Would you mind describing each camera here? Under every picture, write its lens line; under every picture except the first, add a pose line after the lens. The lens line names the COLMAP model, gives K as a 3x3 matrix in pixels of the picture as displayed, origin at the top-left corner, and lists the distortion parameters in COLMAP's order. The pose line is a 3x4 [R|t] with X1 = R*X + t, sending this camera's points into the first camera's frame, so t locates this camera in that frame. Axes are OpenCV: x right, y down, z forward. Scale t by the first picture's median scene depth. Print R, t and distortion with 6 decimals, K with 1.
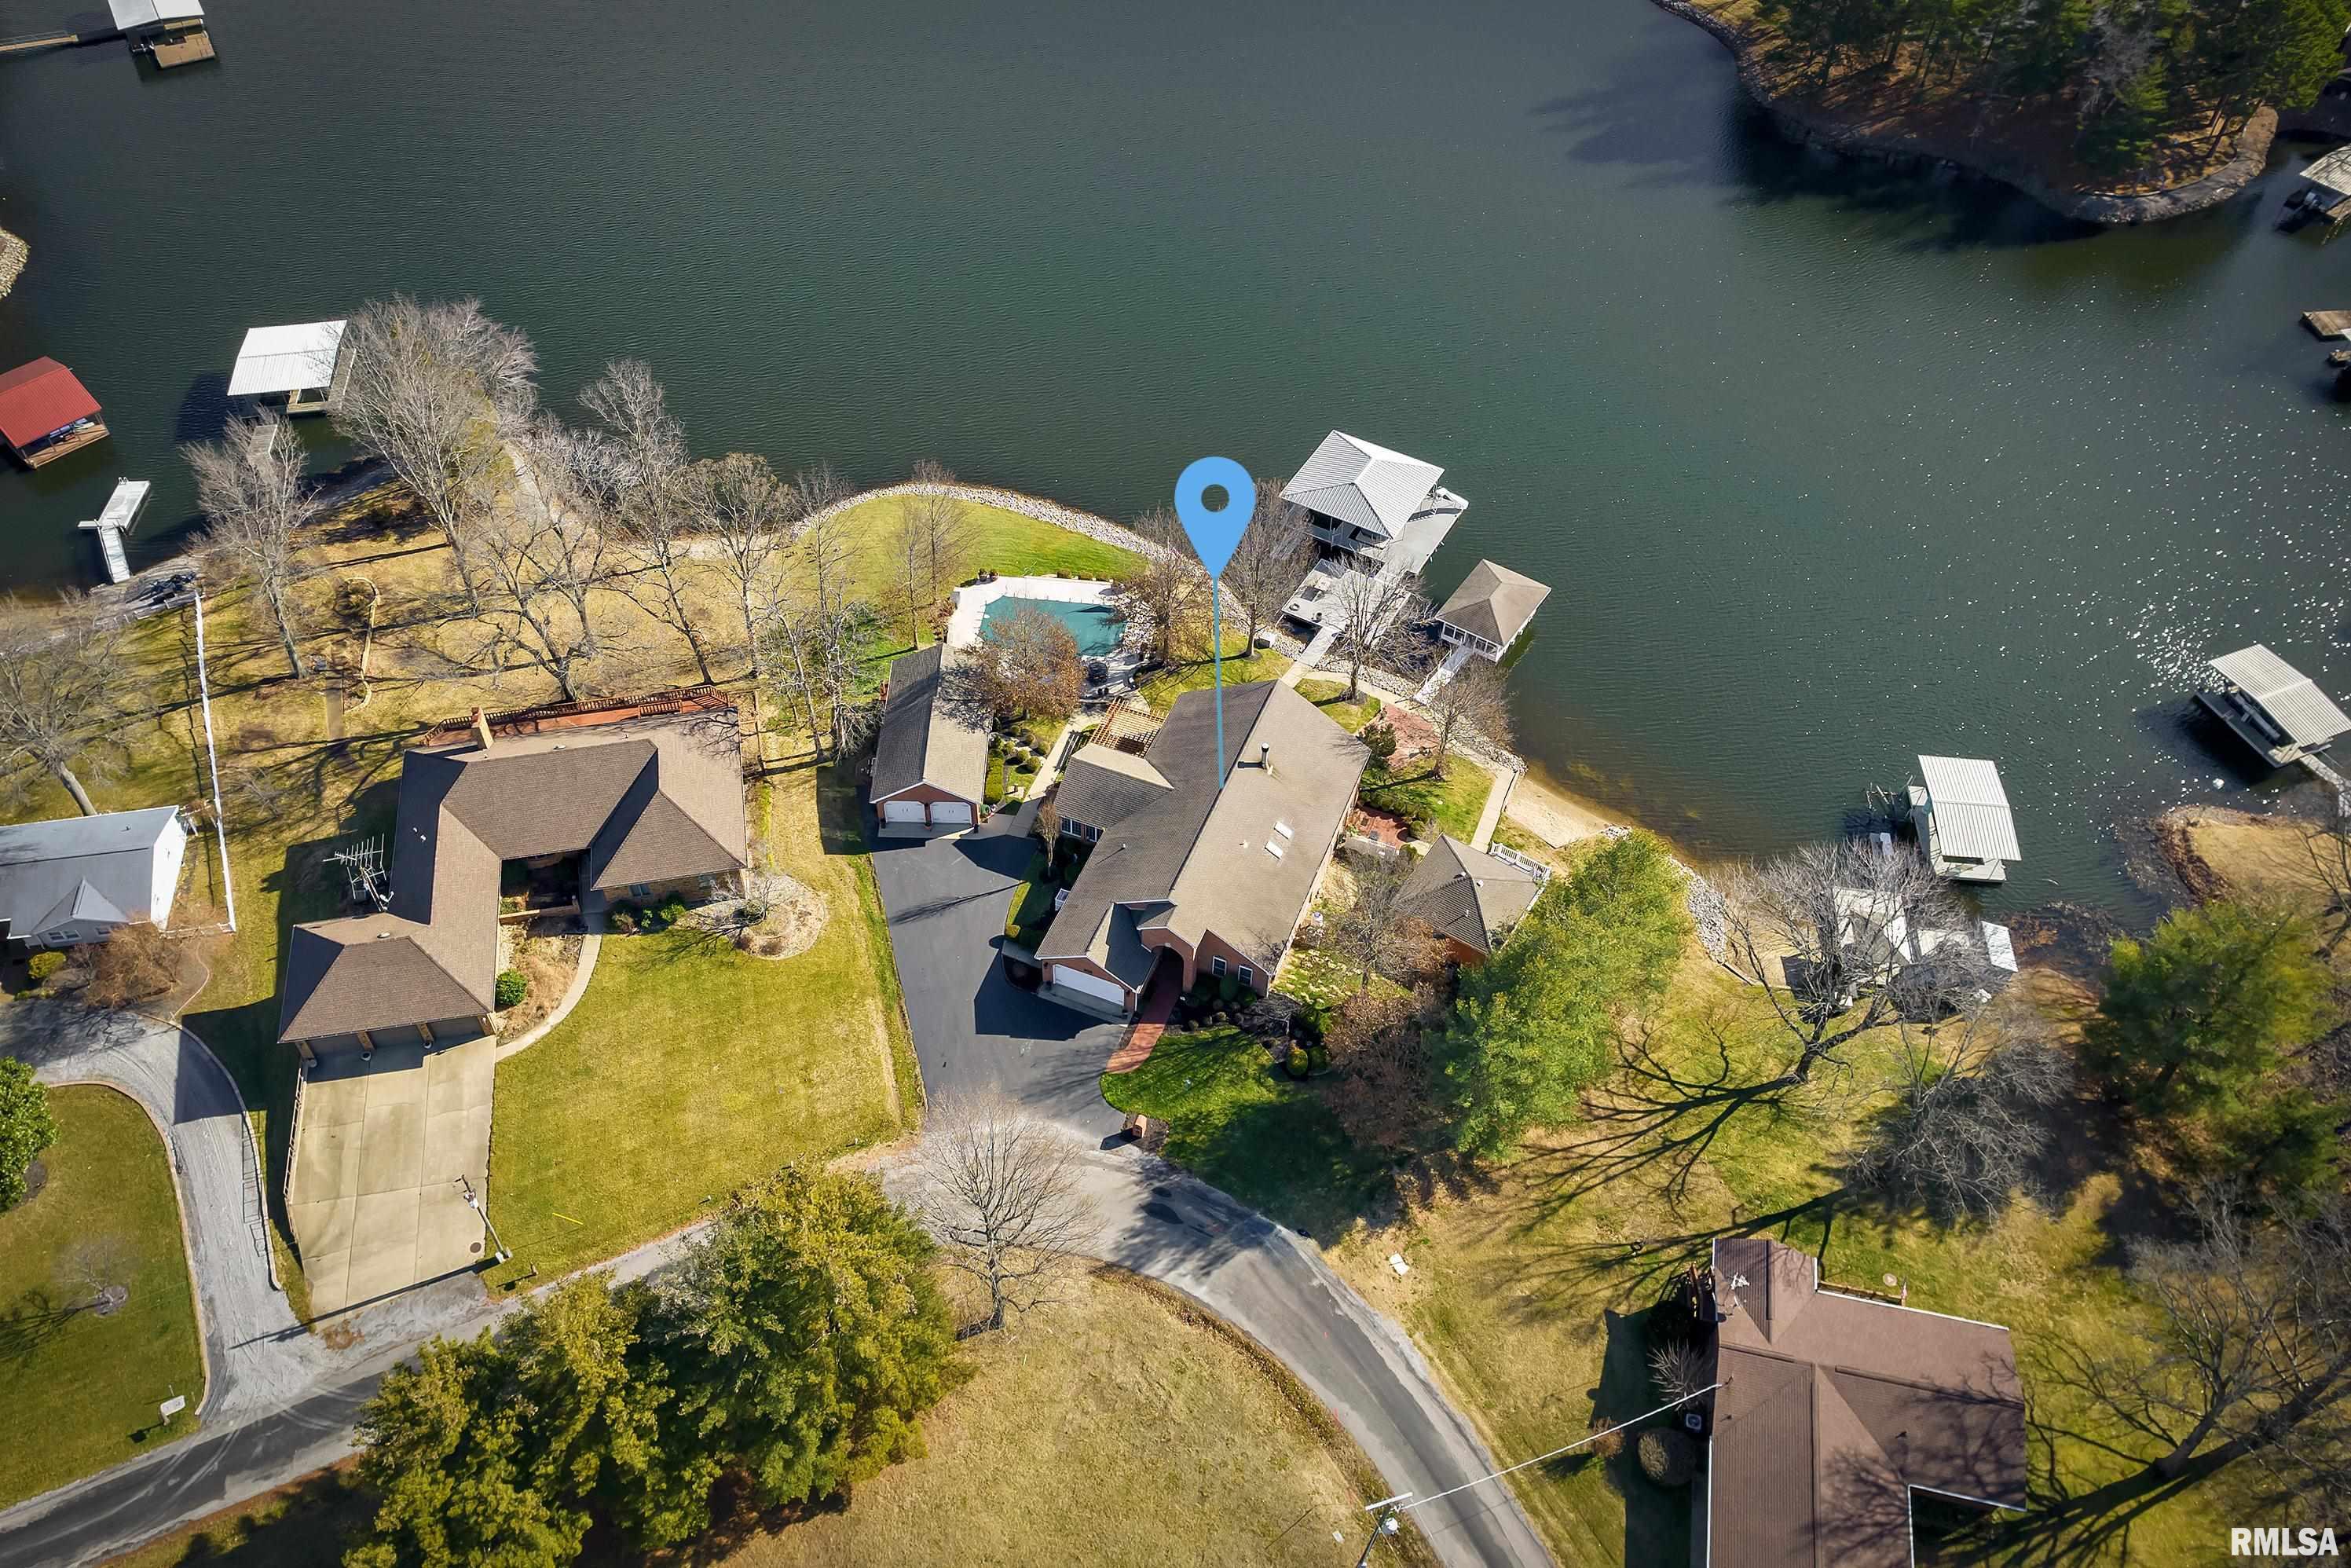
lens RADIAL K [[1669.2, 0, 1067.6], [0, 1669.2, 777.1], [0, 0, 1]] dist [-0.037520, 0.000542]
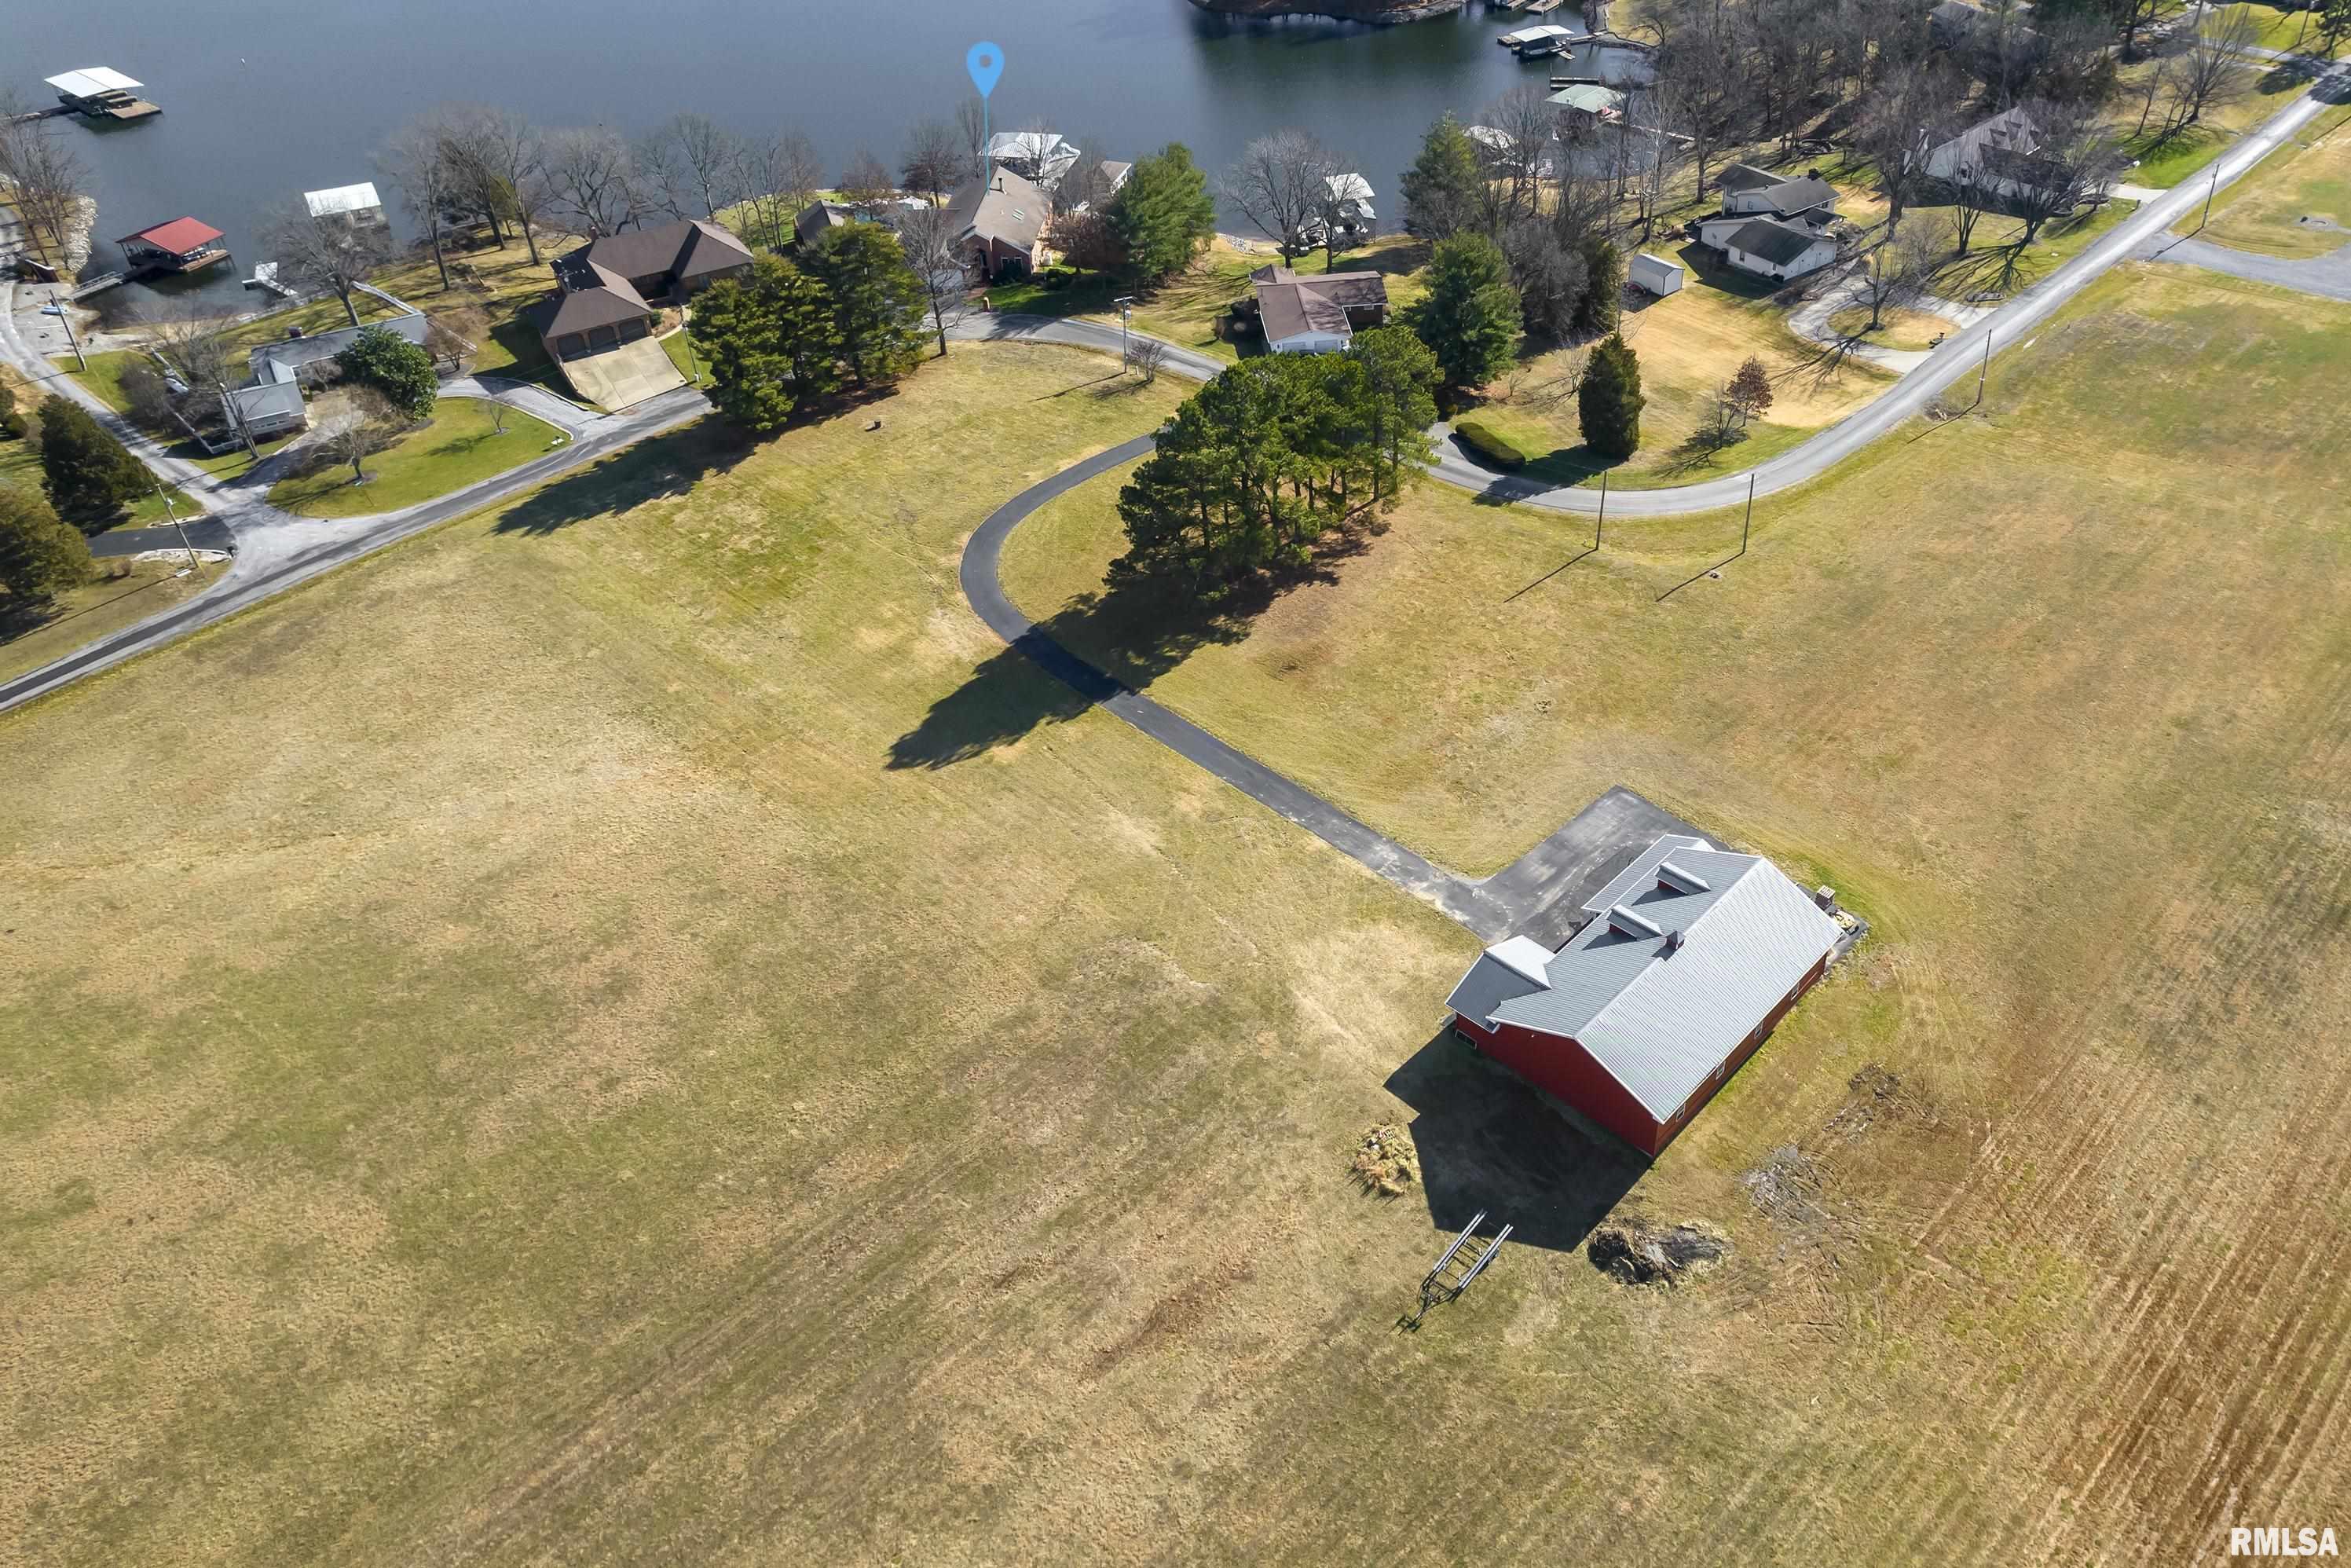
lens RADIAL K [[1772.7, 0, 1215.0], [0, 1772.7, 791.0], [0, 0, 1]] dist [-0.041231, 0.002270]
pose [[0.940359, -0.219359, 0.260014, -0.377701], [0.264624, 0.951993, -0.153891, 1.152793], [-0.213775, 0.213519, 0.953263, -0.989365]]
